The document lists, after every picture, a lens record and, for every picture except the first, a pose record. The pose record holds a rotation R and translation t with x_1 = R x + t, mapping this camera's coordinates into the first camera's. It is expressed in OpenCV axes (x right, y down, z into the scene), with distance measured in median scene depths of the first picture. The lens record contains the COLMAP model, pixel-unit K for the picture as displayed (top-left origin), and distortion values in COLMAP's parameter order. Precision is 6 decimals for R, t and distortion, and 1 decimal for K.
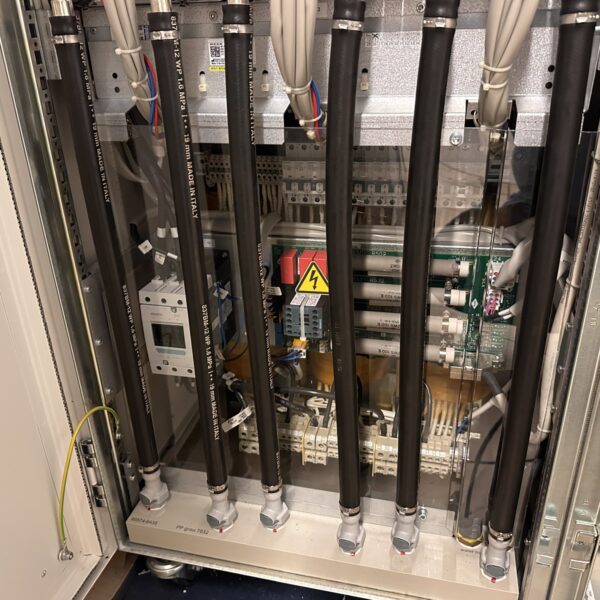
lens RADIAL K [[581.8, 0, 300.0], [0, 581.8, 300.0], [0, 0, 1]] dist [0.170610, -0.357401]
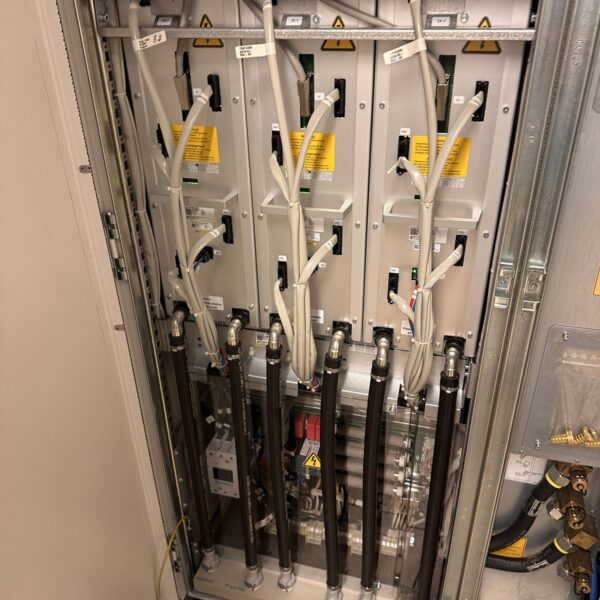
lens RADIAL K [[581.8, 0, 300.0], [0, 581.8, 300.0], [0, 0, 1]] dist [0.170610, -0.357401]
pose [[0.999311, 0.027925, -0.024429, 0.011472], [-0.025959, 0.996664, 0.077373, -0.535756], [0.026508, -0.076685, 0.996703, -0.553244]]
